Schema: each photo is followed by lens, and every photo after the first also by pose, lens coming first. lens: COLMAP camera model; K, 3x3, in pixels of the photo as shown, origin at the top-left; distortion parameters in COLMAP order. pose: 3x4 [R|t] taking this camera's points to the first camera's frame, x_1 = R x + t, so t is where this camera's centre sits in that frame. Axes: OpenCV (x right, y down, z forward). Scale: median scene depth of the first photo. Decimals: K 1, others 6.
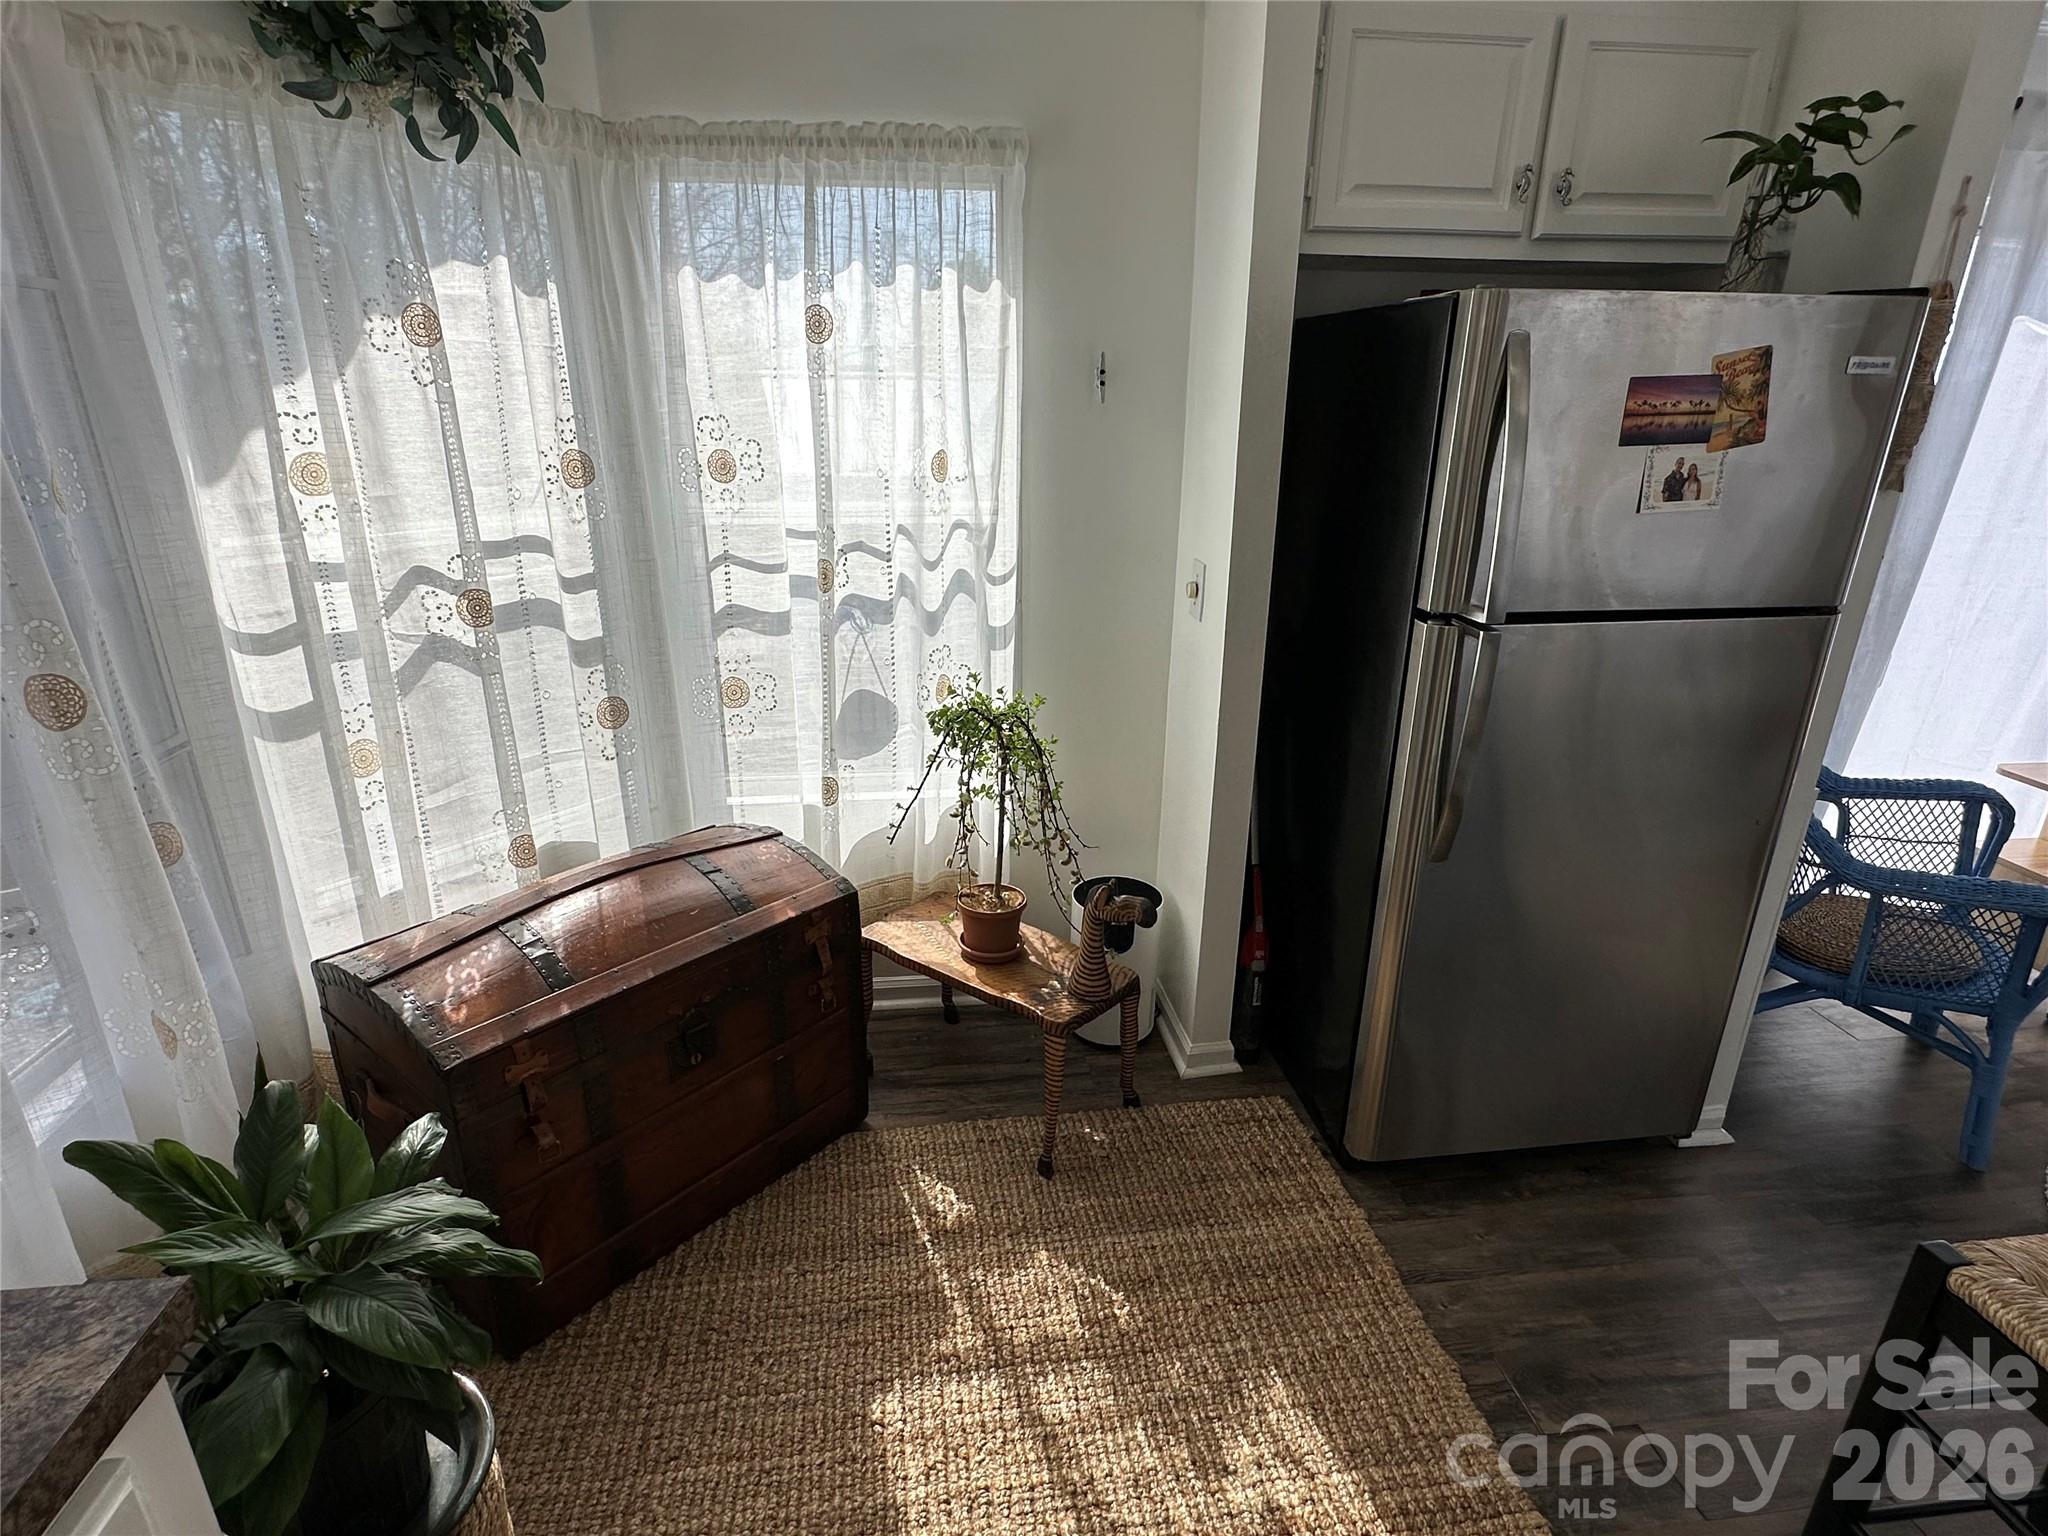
lens RADIAL K [[1043.9, 0, 1031.4], [0, 1043.9, 773.1], [0, 0, 1]] dist [0.001008, 0.000271]
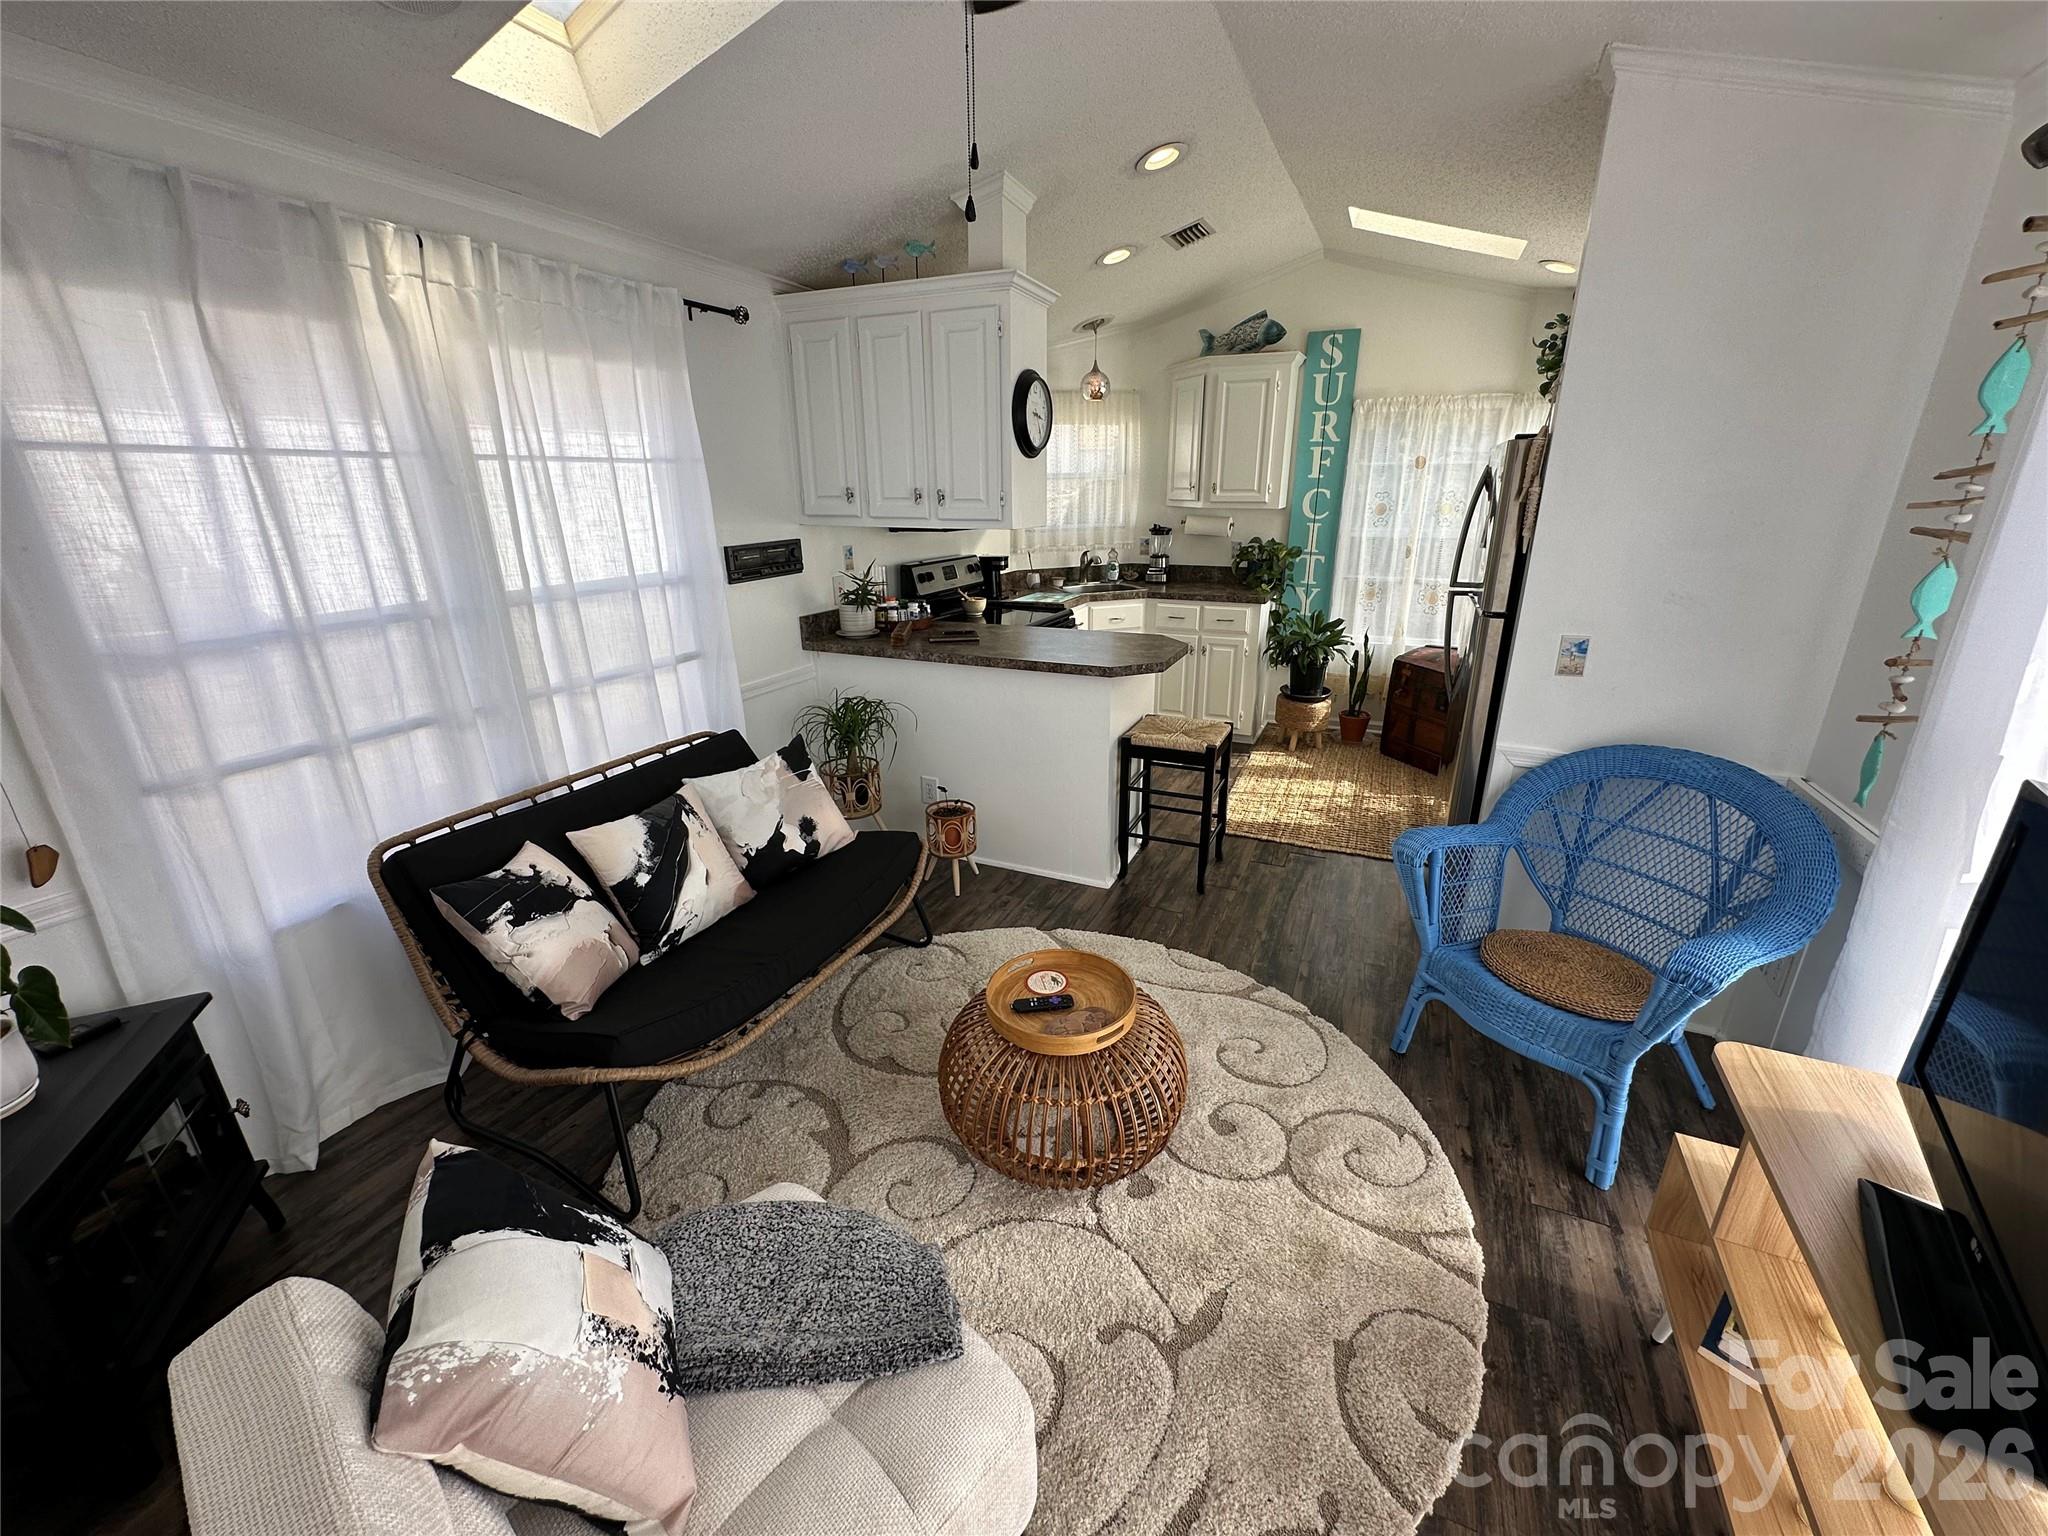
lens RADIAL K [[823.0, 0, 1026.3], [0, 823.0, 765.2], [0, 0, 1]] dist [-0.004267, 0.000052]
pose [[-0.519504, 0.275714, -0.808763, 2.395235], [-0.290182, 0.833329, 0.470486, -0.376068], [0.803685, 0.479108, -0.352911, 1.004098]]
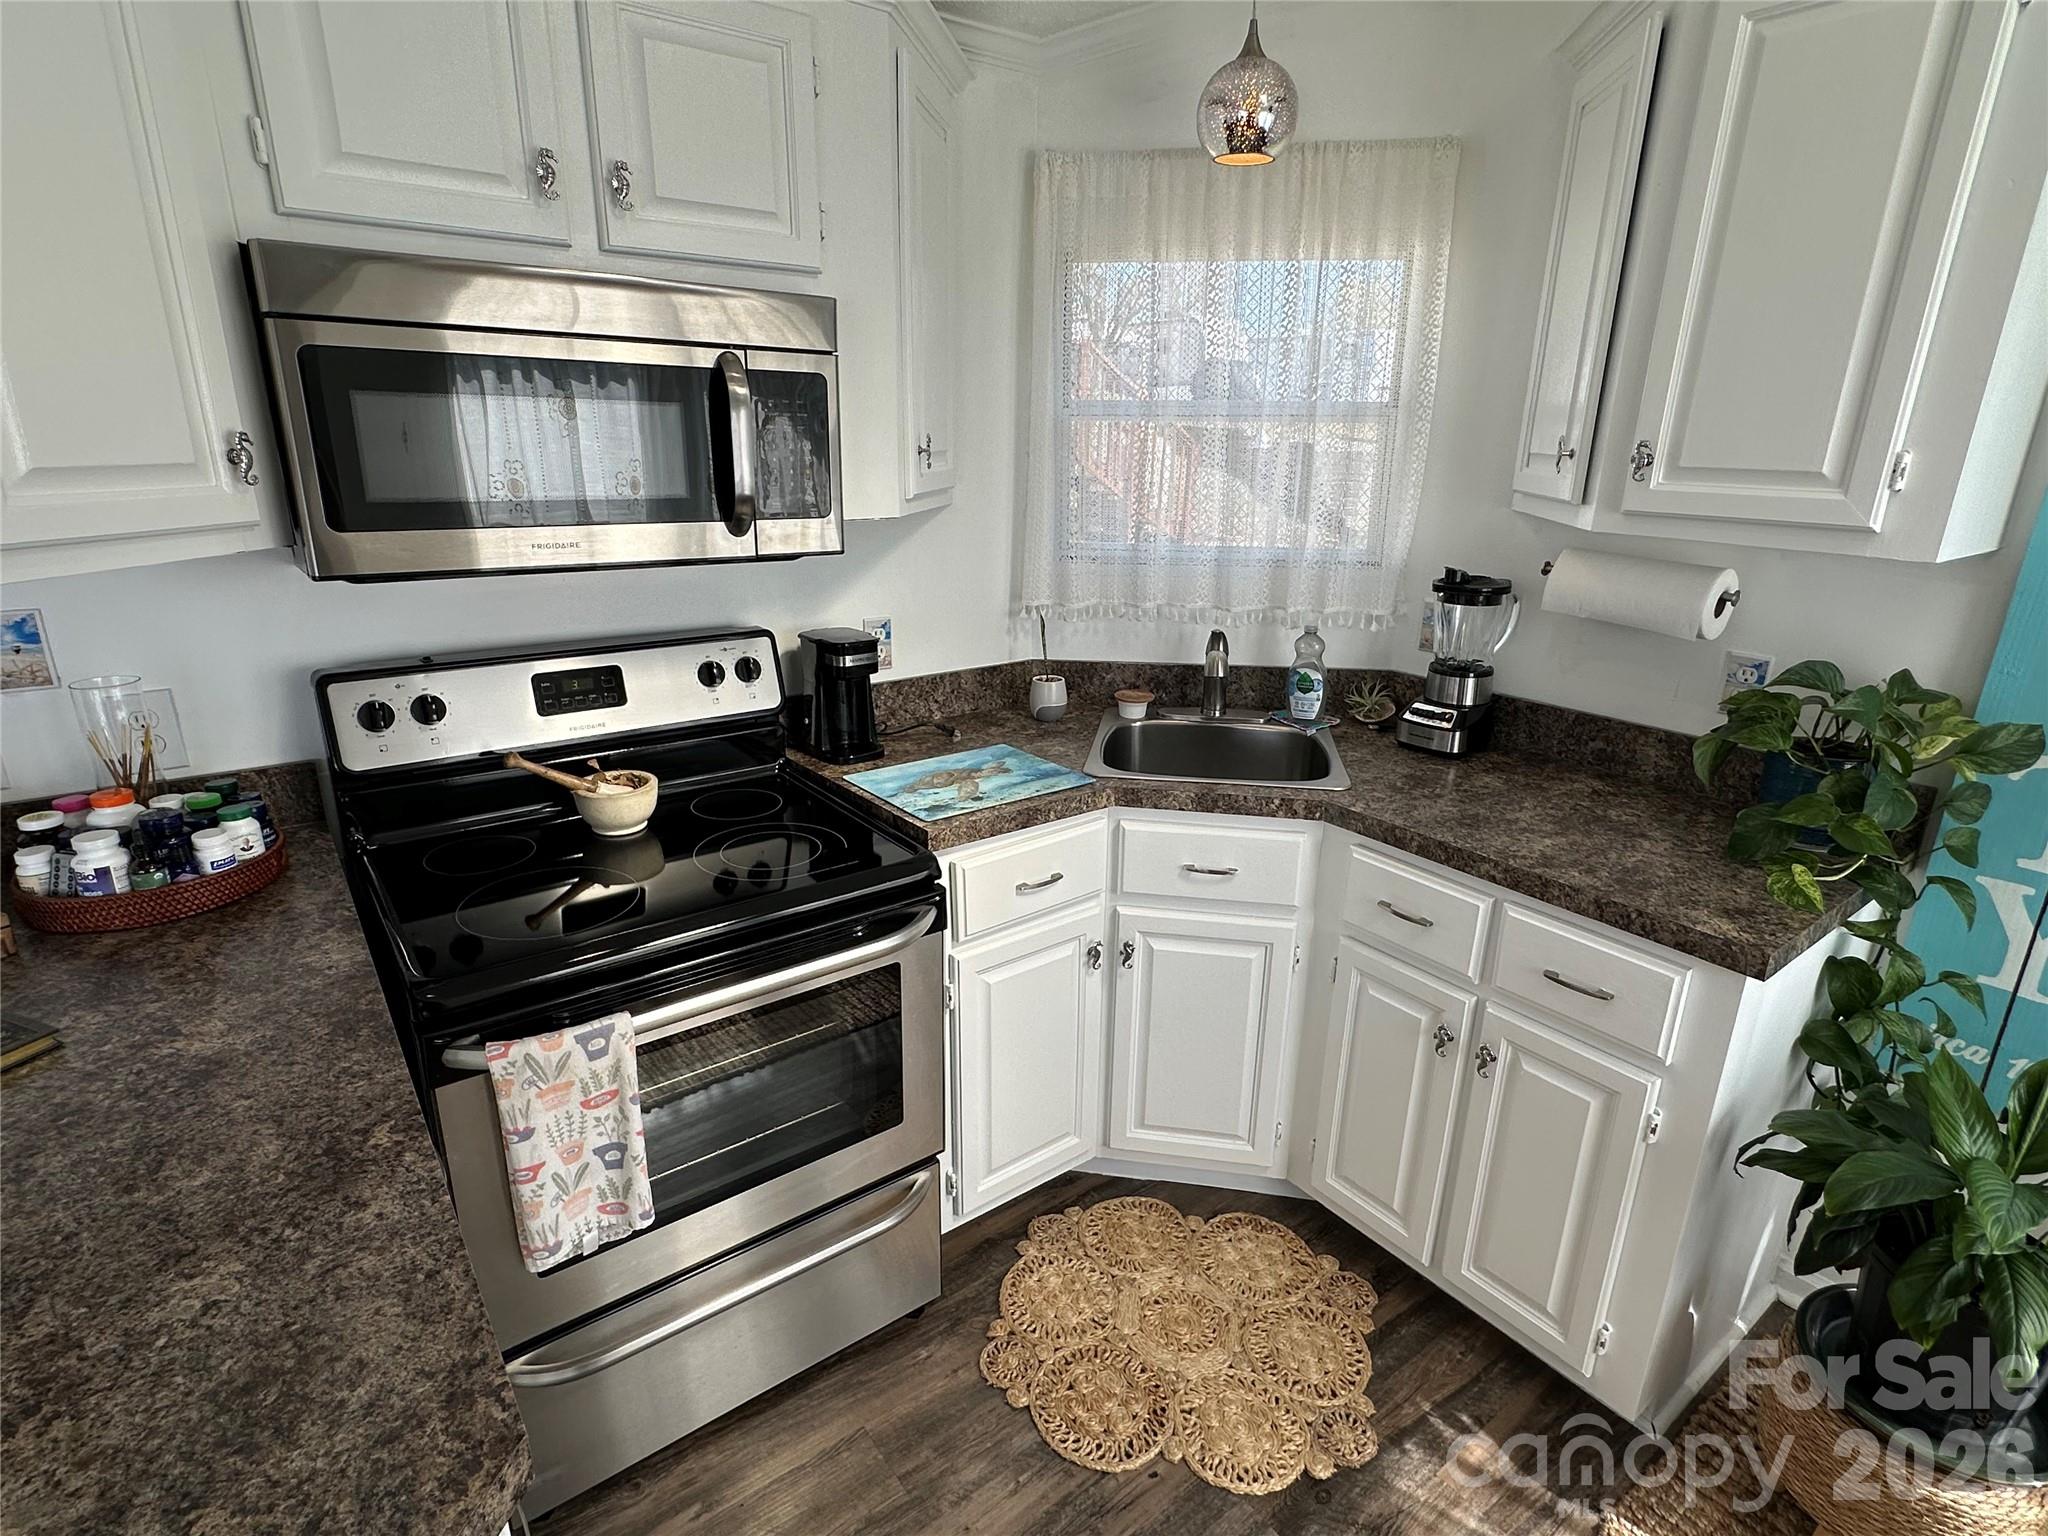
lens RADIAL K [[1043.9, 0, 1031.4], [0, 1043.9, 773.1], [0, 0, 1]] dist [0.001008, 0.000271]
pose [[-0.861431, 0.136431, -0.489206, 0.488432], [-0.198355, 0.796362, 0.571369, -0.229820], [0.467538, 0.589232, -0.658949, 0.593507]]
